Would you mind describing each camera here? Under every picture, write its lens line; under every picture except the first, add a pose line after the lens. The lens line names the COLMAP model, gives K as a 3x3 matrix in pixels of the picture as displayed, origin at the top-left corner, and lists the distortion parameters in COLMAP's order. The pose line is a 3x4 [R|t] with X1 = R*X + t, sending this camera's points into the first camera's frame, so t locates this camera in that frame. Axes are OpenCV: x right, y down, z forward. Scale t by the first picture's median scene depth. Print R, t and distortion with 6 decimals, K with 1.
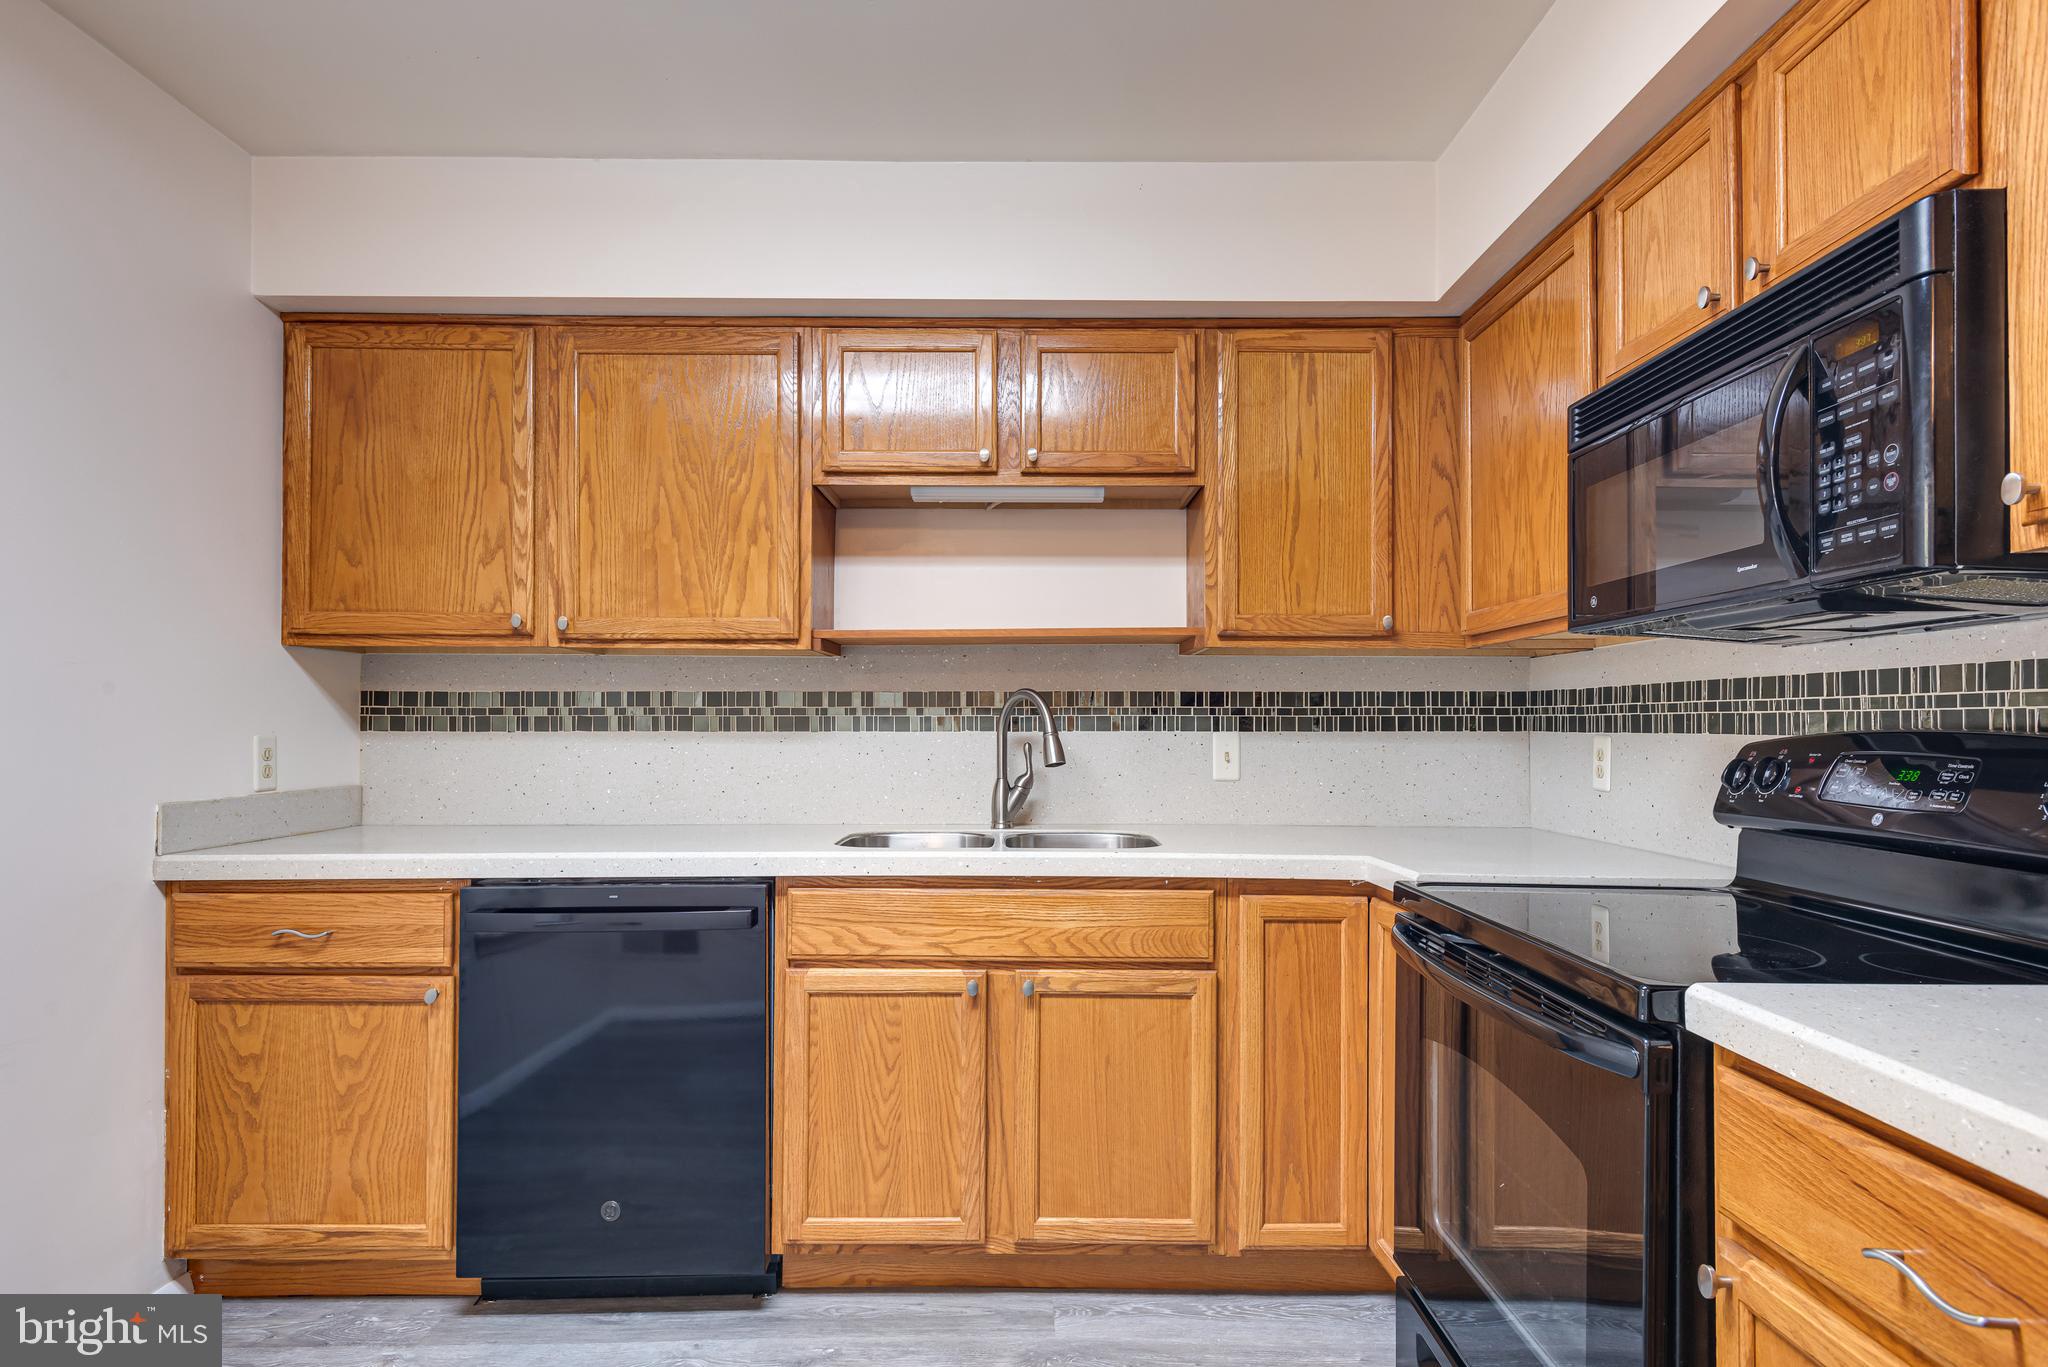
lens RADIAL K [[1084.6, 0, 1025.5], [0, 1084.6, 716.8], [0, 0, 1]] dist [0.020493, -0.004921]
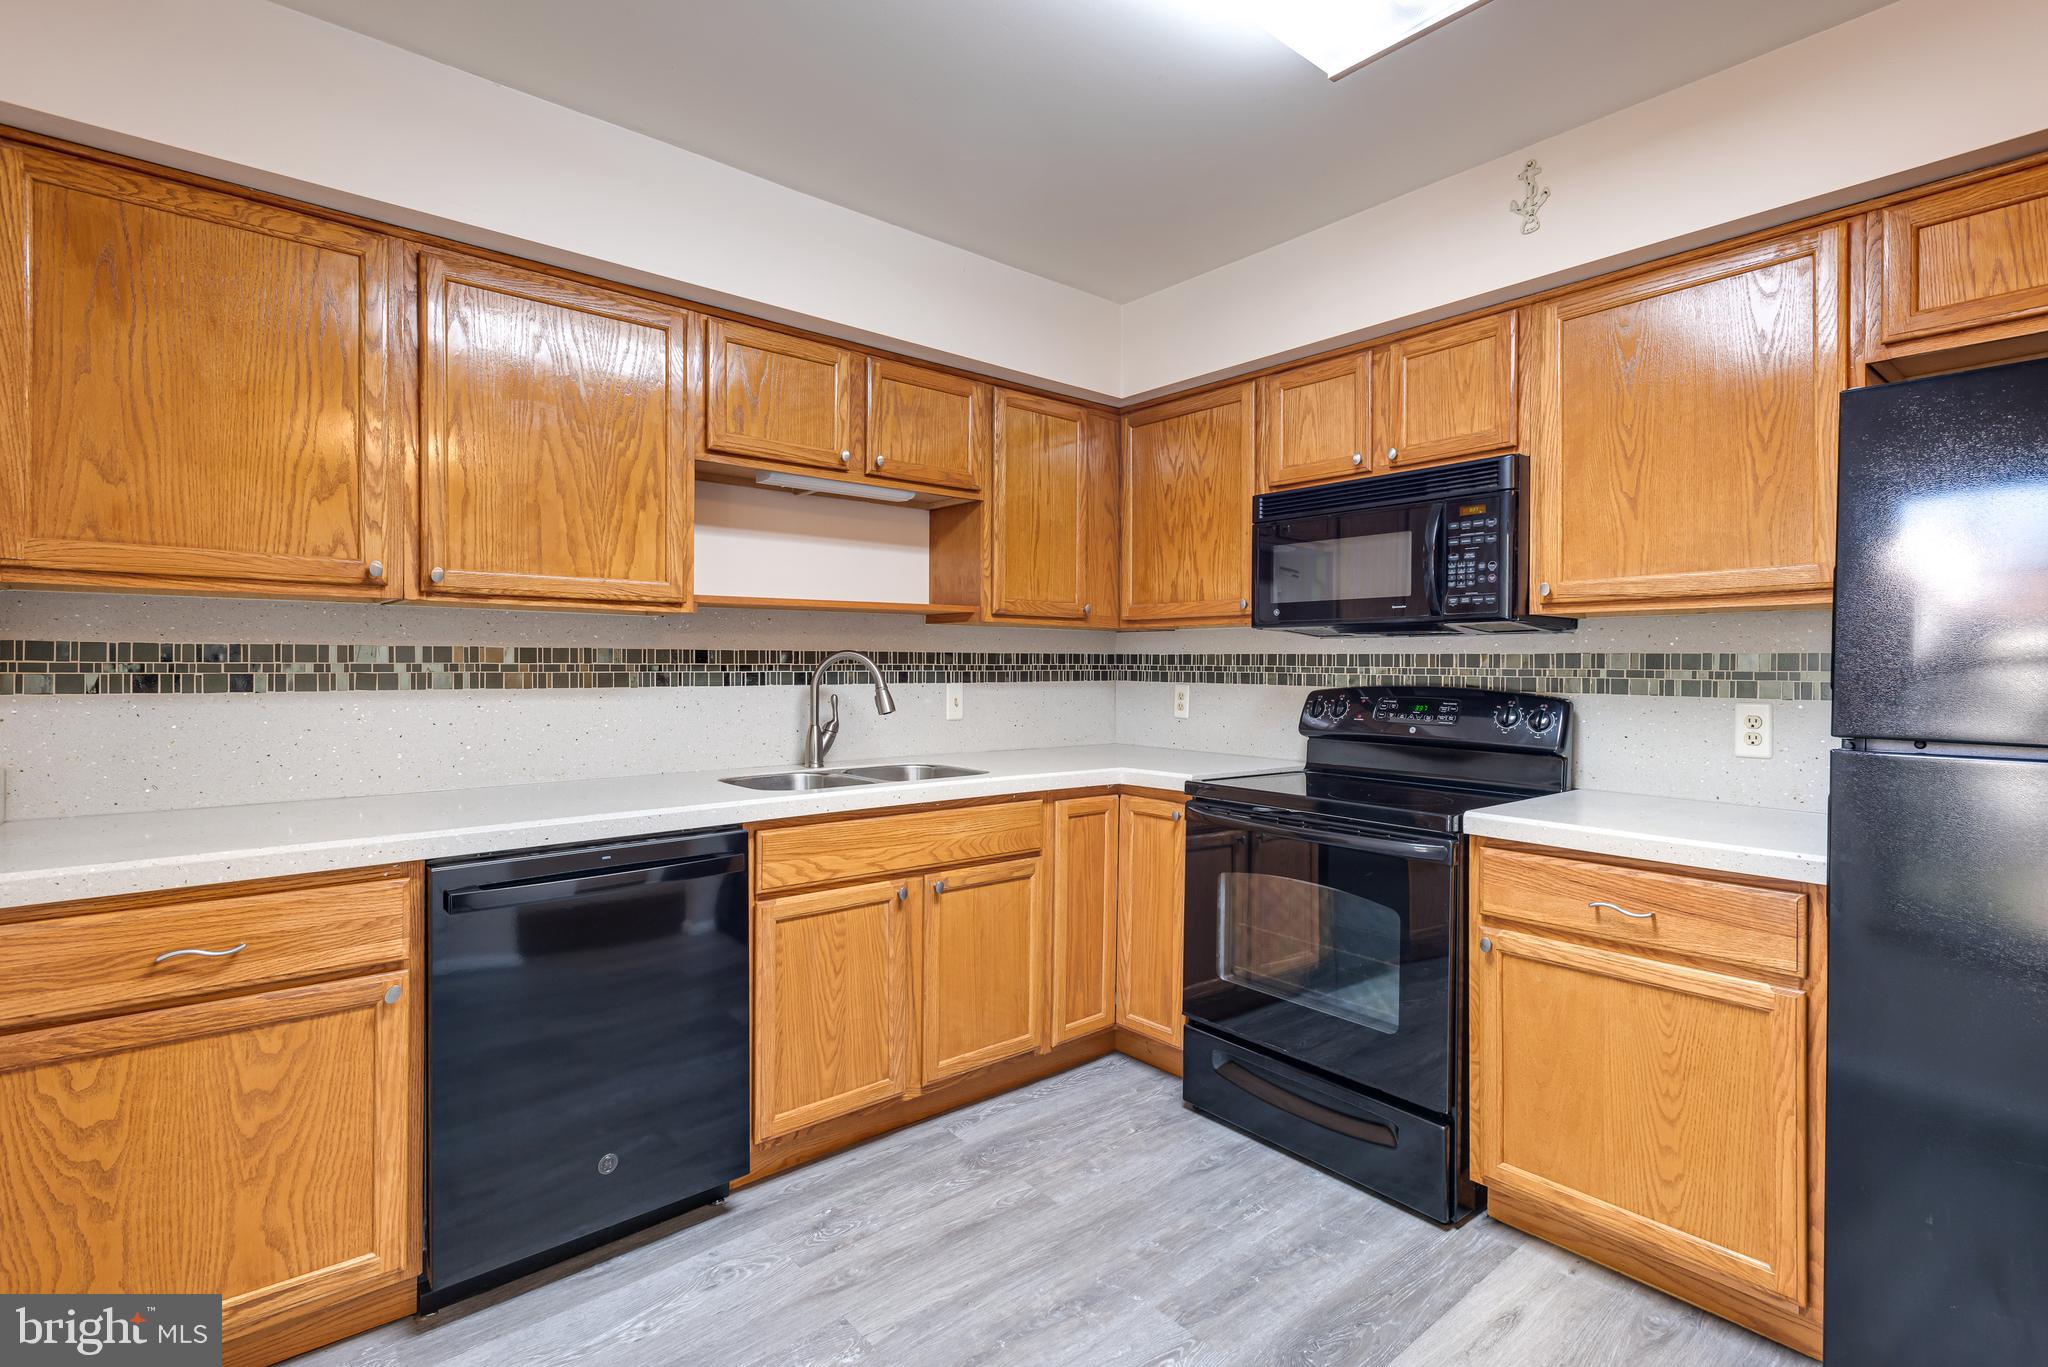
lens RADIAL K [[972.0, 0, 1016.8], [0, 972.0, 674.4], [0, 0, 1]] dist [0.020031, -0.006736]
pose [[0.762241, -0.005445, 0.647271, -0.658292], [-0.010359, 0.999734, 0.020608, -0.027473], [-0.647211, -0.022413, 0.761982, 0.062475]]
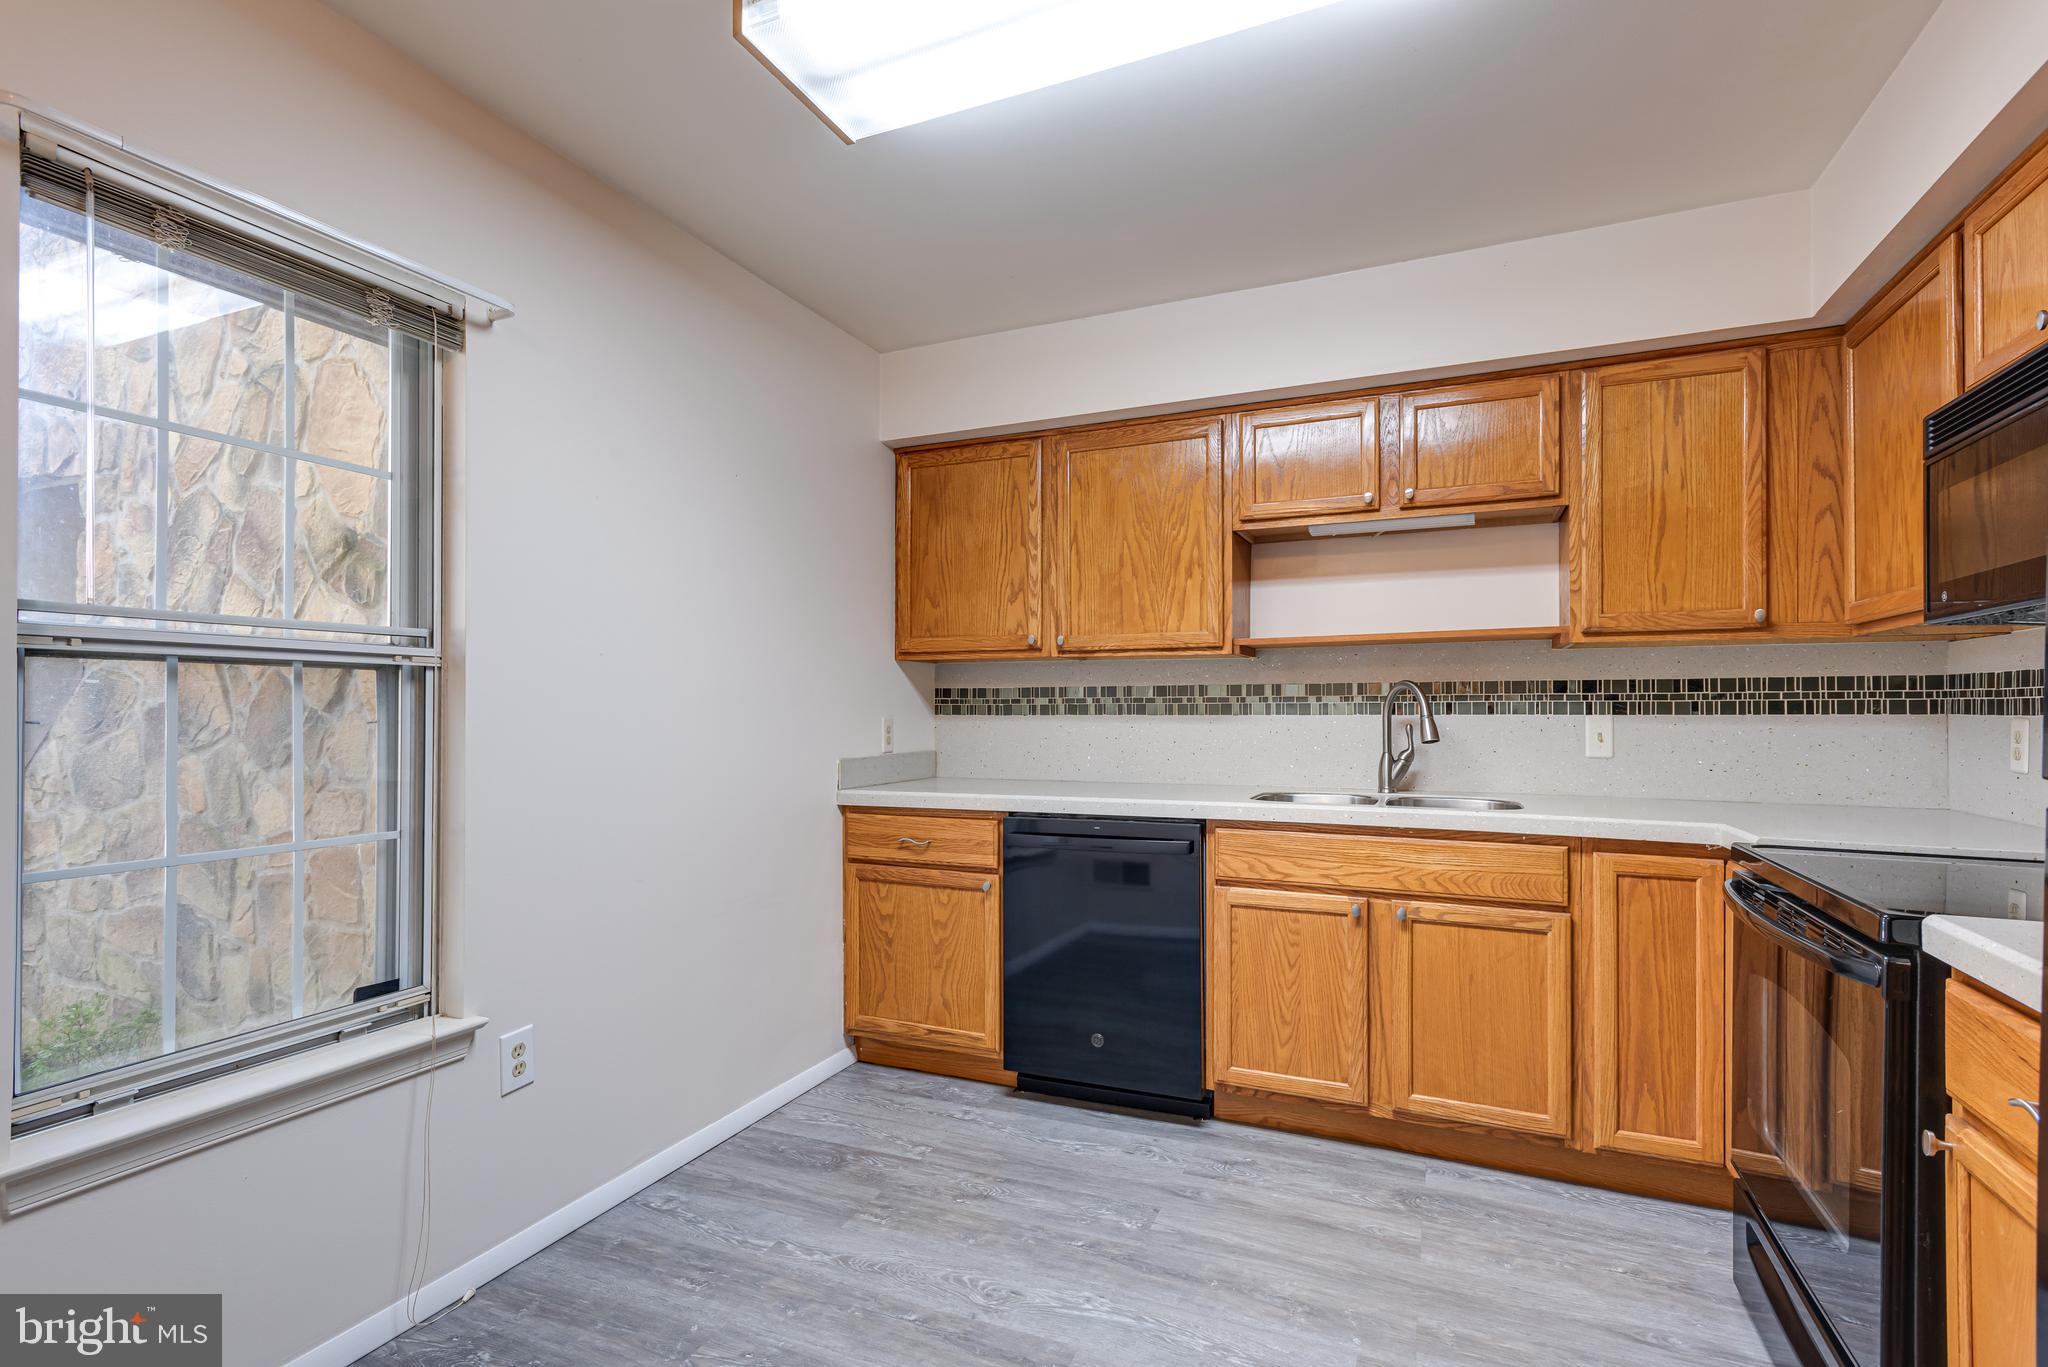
lens RADIAL K [[972.0, 0, 1019.8], [0, 972.0, 707.9], [0, 0, 1]] dist [0.020031, -0.006736]
pose [[0.913459, -0.003792, -0.406913, 0.059027], [0.006345, 0.999968, 0.004924, -0.003228], [0.406881, -0.007080, 0.913454, -0.232712]]
